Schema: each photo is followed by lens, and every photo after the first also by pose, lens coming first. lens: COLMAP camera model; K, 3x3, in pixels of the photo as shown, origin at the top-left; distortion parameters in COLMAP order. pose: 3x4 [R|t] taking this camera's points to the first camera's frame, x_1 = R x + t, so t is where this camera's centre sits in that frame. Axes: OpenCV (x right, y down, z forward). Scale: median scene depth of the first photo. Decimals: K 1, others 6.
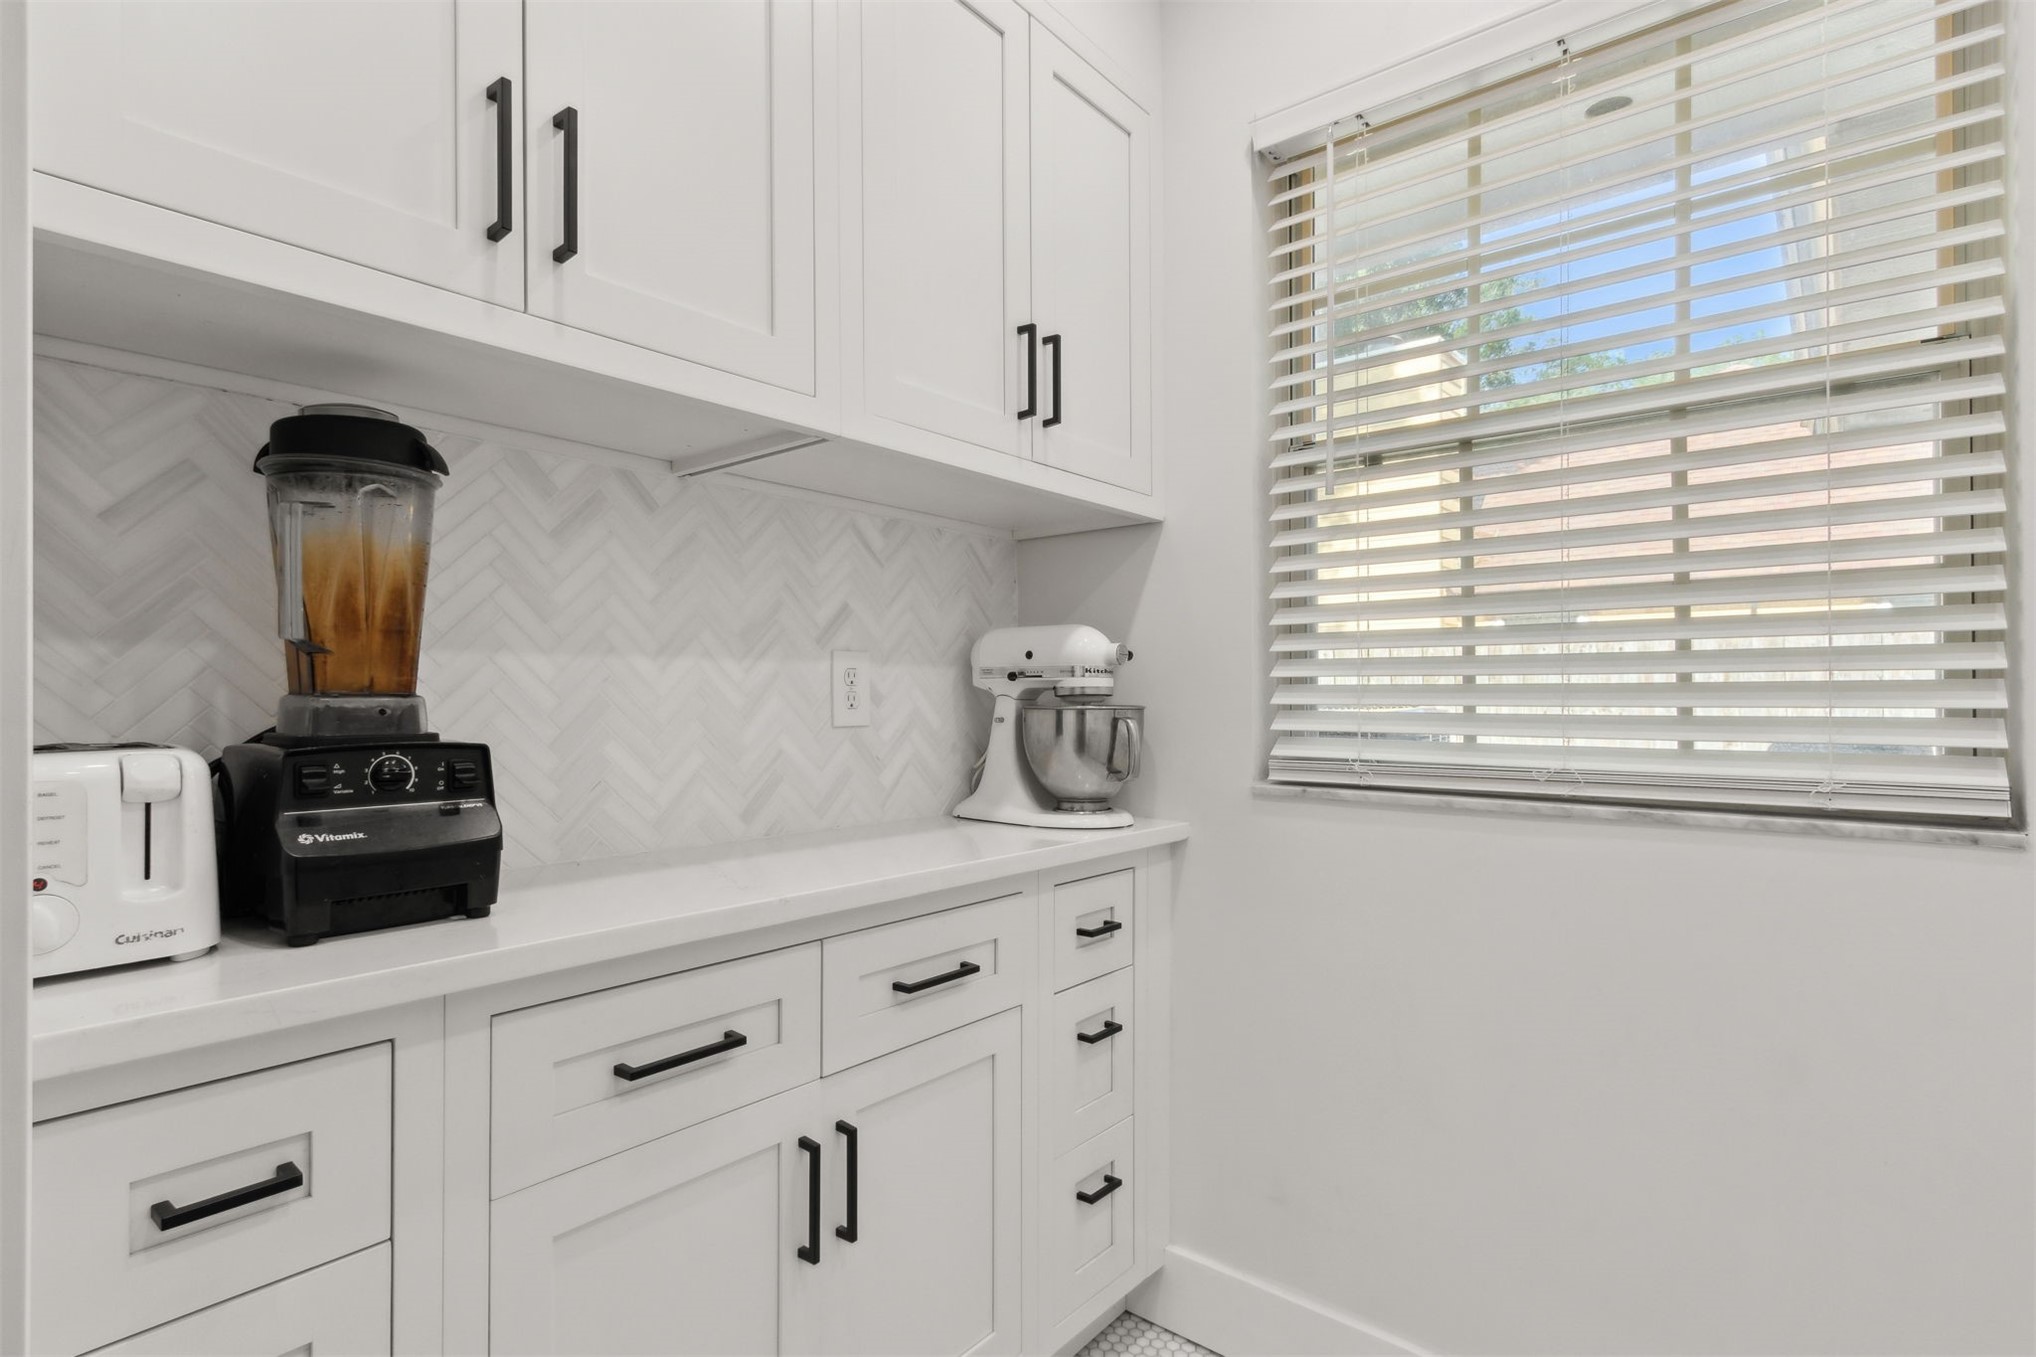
lens RADIAL K [[1012.5, 0, 941.6], [0, 1012.5, 685.4], [0, 0, 1]] dist [0.003101, 0.000256]
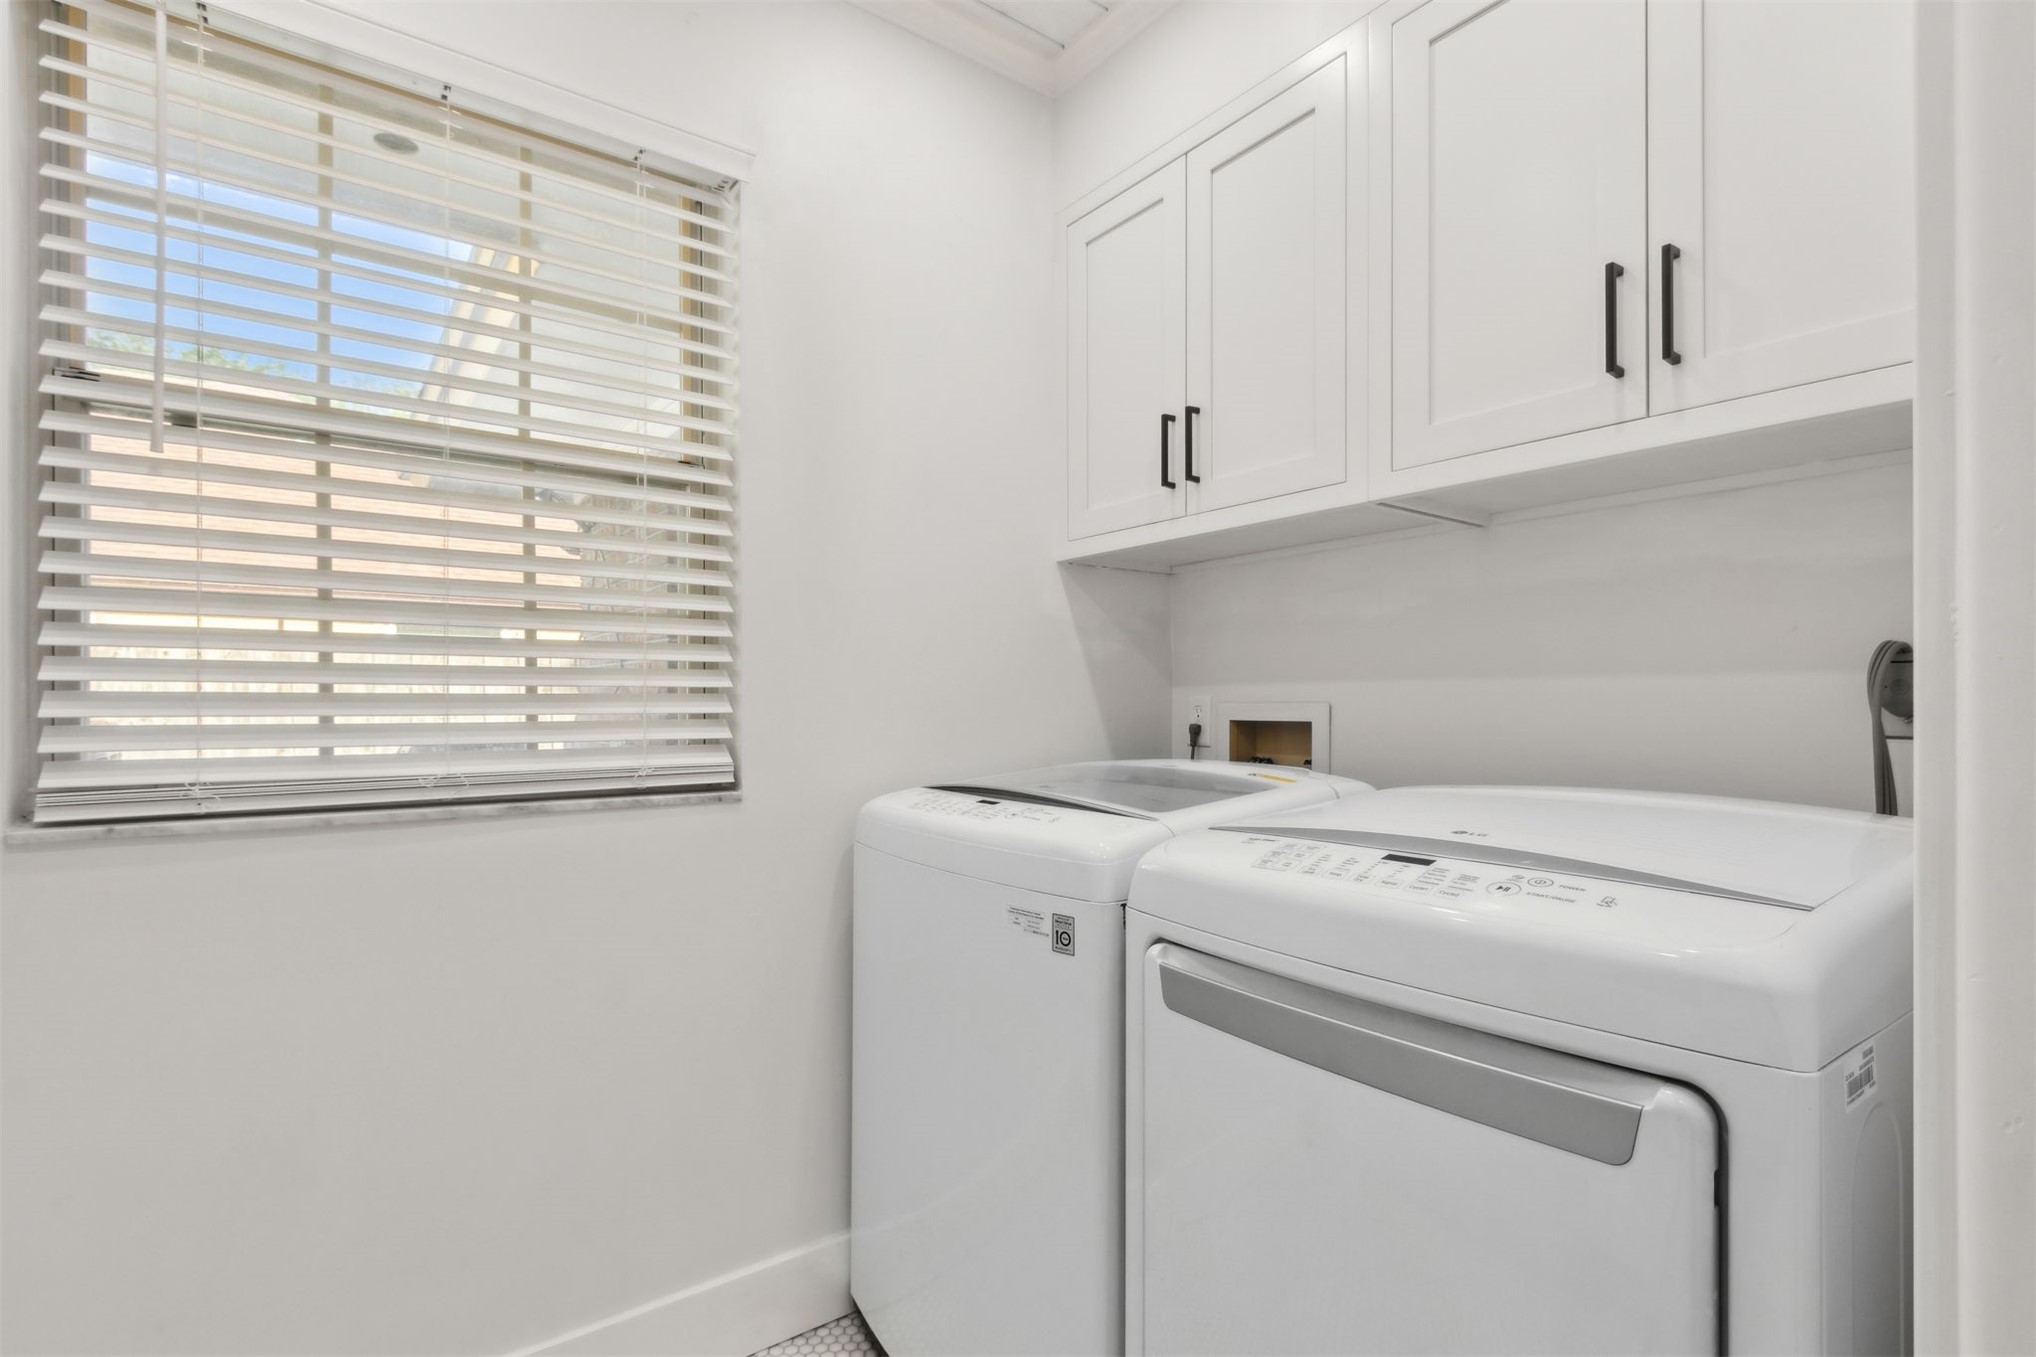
lens RADIAL K [[962.5, 0, 1000.6], [0, 962.5, 694.7], [0, 0, 1]] dist [0.001329, -0.000723]
pose [[0.205660, 0.009460, 0.978578, -0.206413], [-0.008803, 0.999931, -0.007816, 0.001702], [-0.978584, -0.007007, 0.205729, 0.186478]]
